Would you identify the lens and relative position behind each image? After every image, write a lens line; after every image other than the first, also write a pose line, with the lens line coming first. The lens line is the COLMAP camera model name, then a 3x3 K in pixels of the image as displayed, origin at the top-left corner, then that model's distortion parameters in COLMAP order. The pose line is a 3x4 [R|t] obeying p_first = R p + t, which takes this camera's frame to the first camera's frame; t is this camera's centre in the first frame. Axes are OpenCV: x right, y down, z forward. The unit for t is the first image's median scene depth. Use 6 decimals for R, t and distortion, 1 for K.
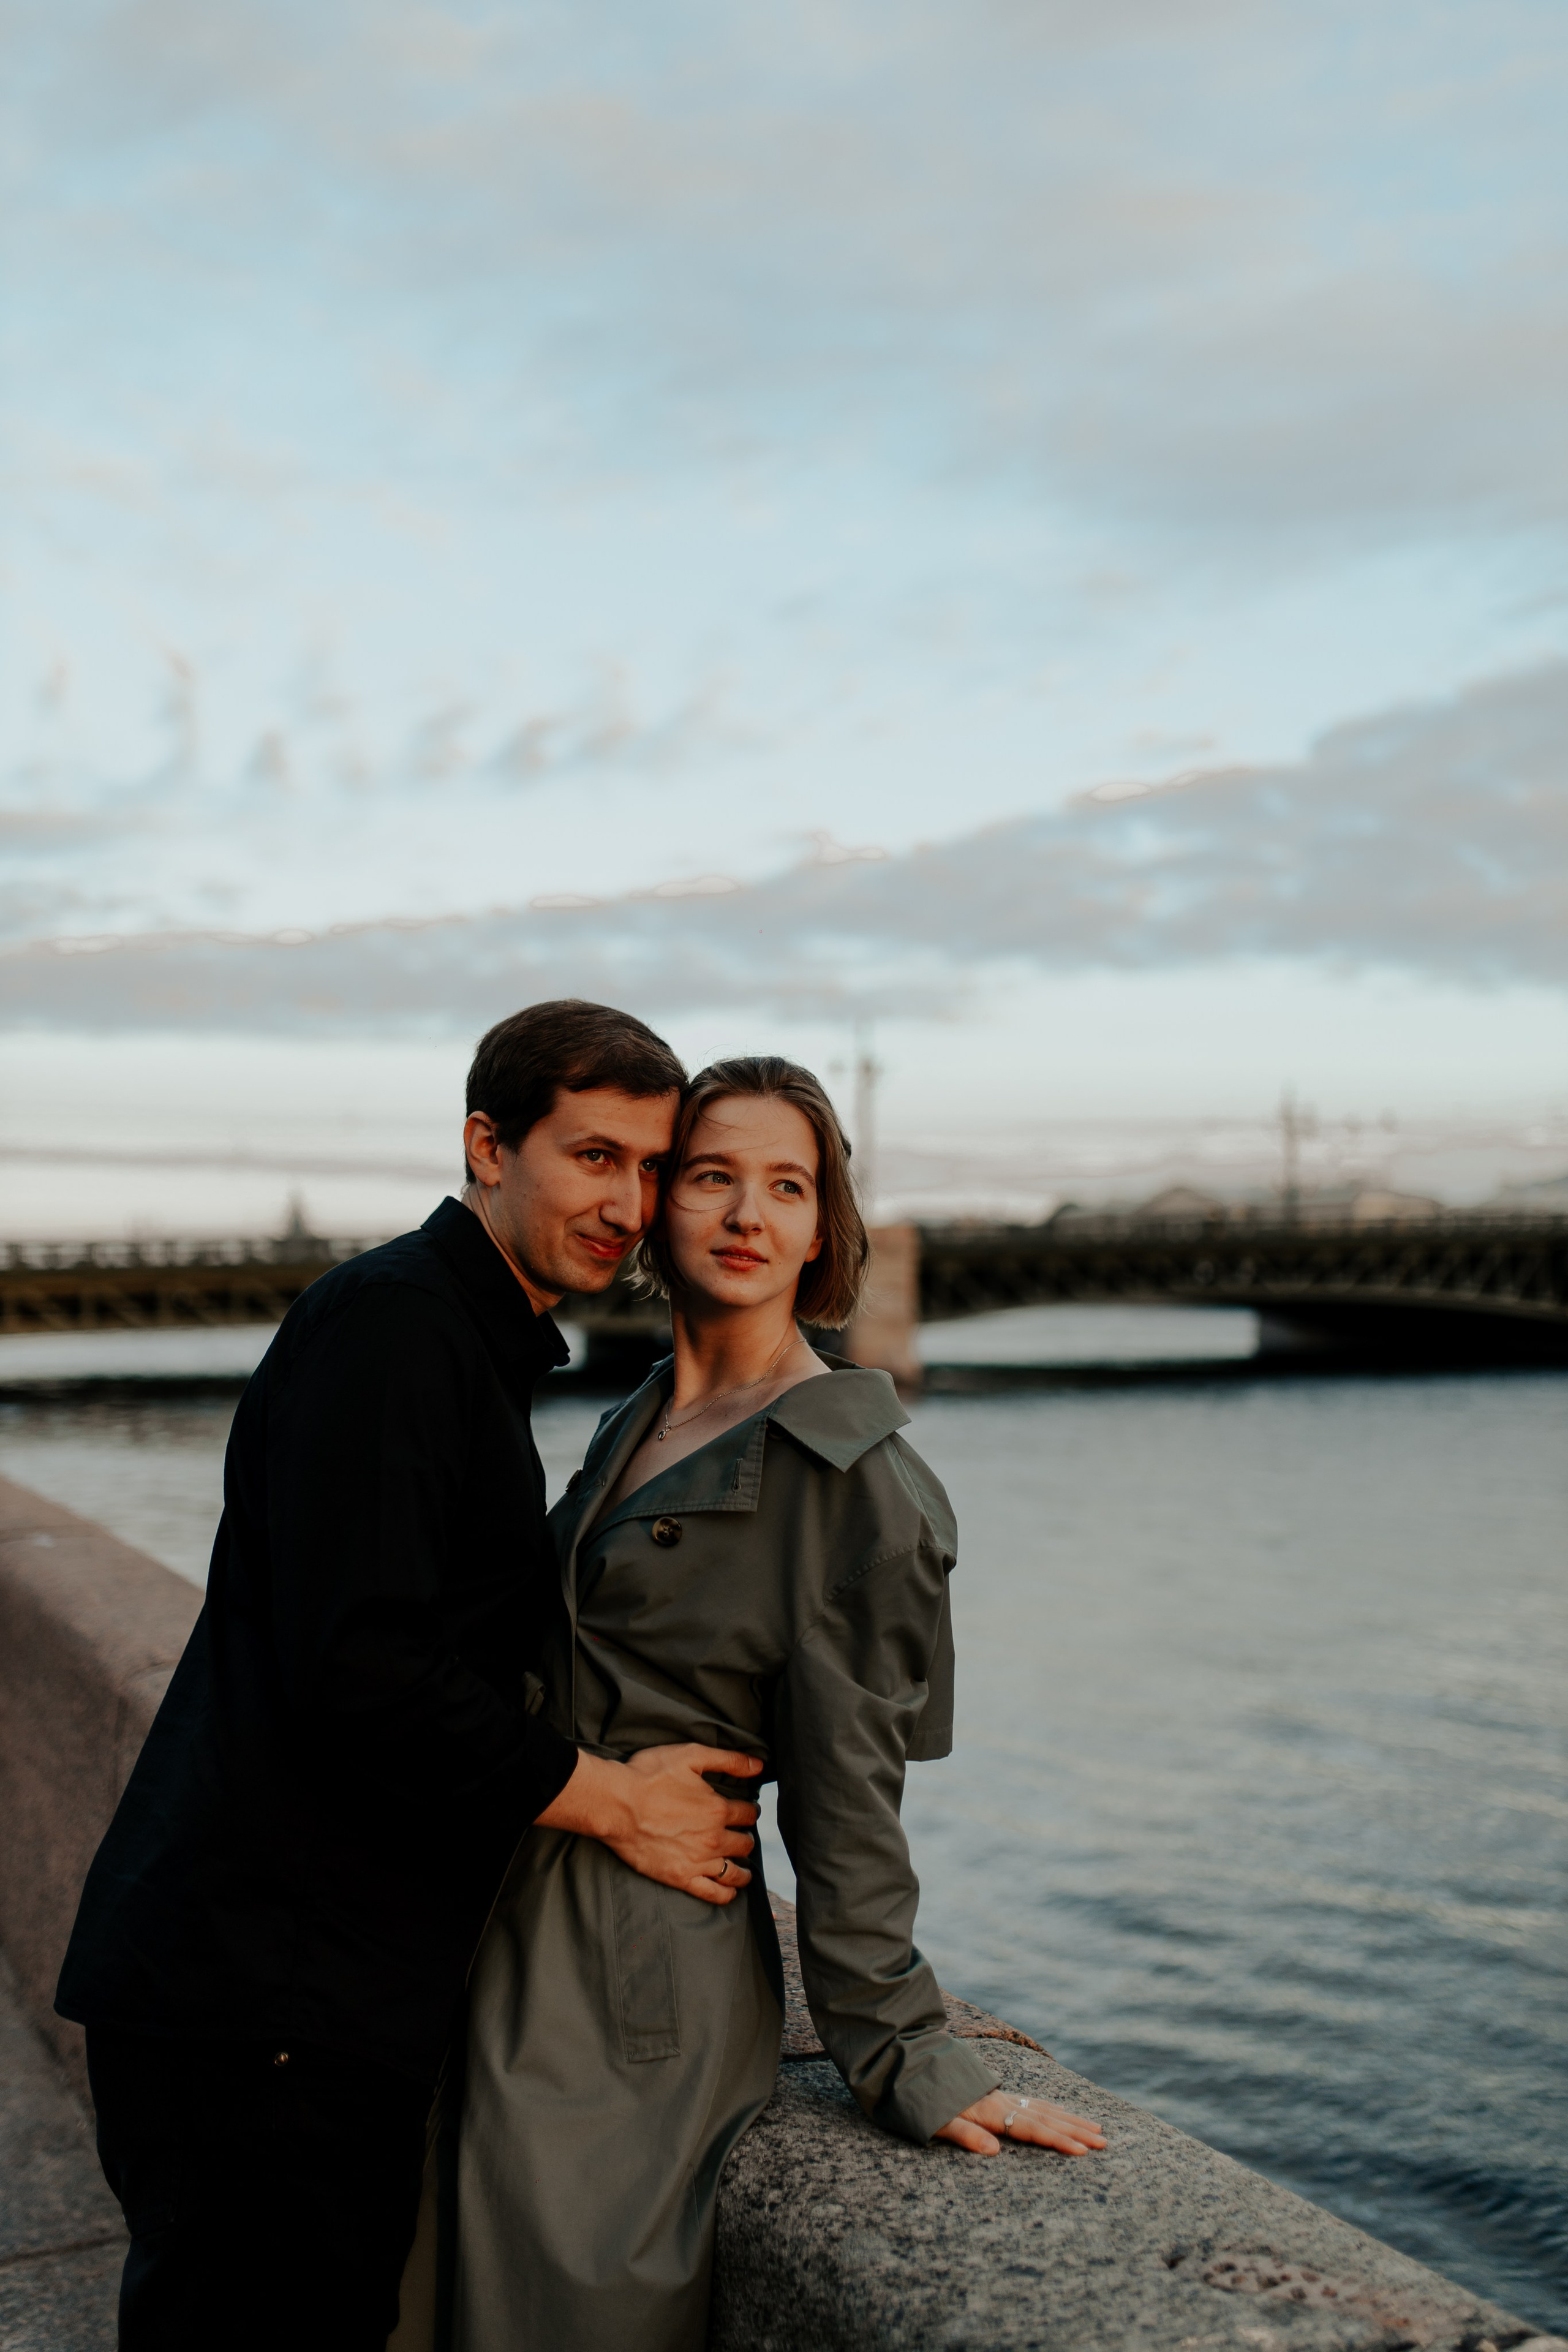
lens RADIAL K [[2287.2, 0, 784.0], [0, 2287.2, 1176.0], [0, 0, 1]] dist [-0.014624, 0.112626]
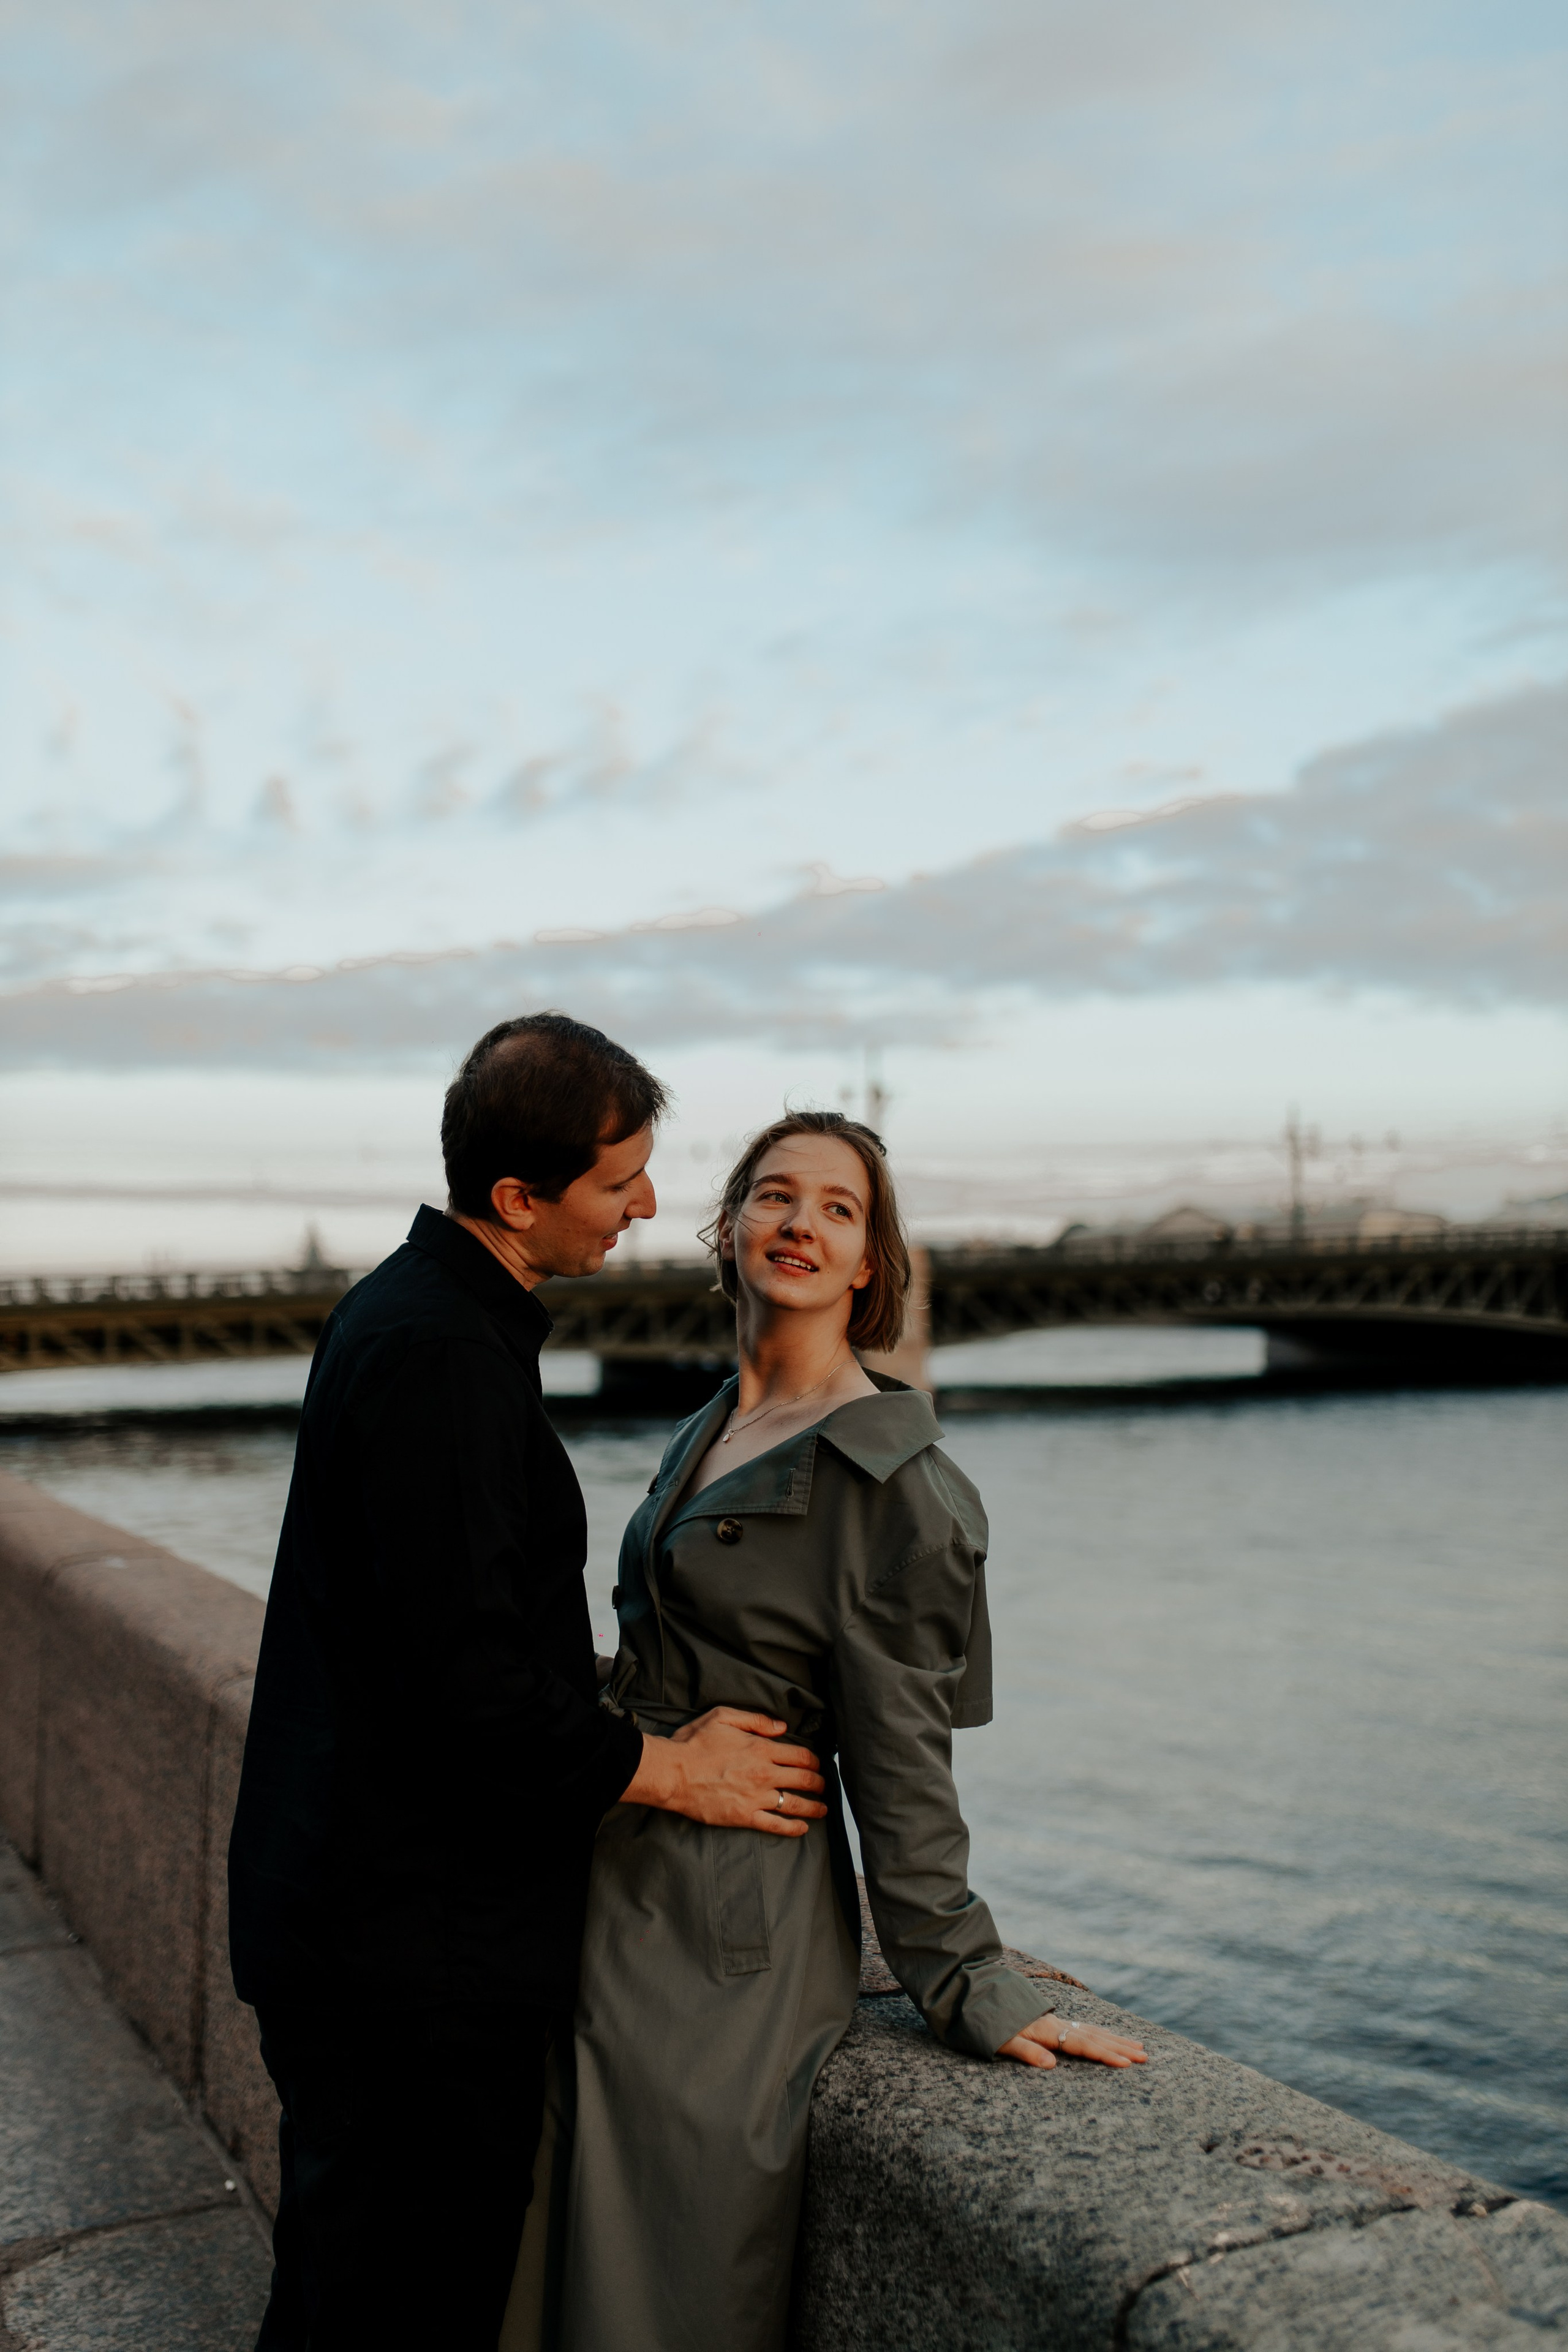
lens RADIAL K [[2264.6, 0, 784.0], [0, 2264.6, 1176.0], [0, 0, 1]] dist [-0.018010, 0.122271]
pose [[0.999914, -0.012424, -0.004228, -0.029000], [0.012375, 0.999857, -0.011525, -0.008039], [0.004371, 0.011472, 0.999925, -0.129986]]
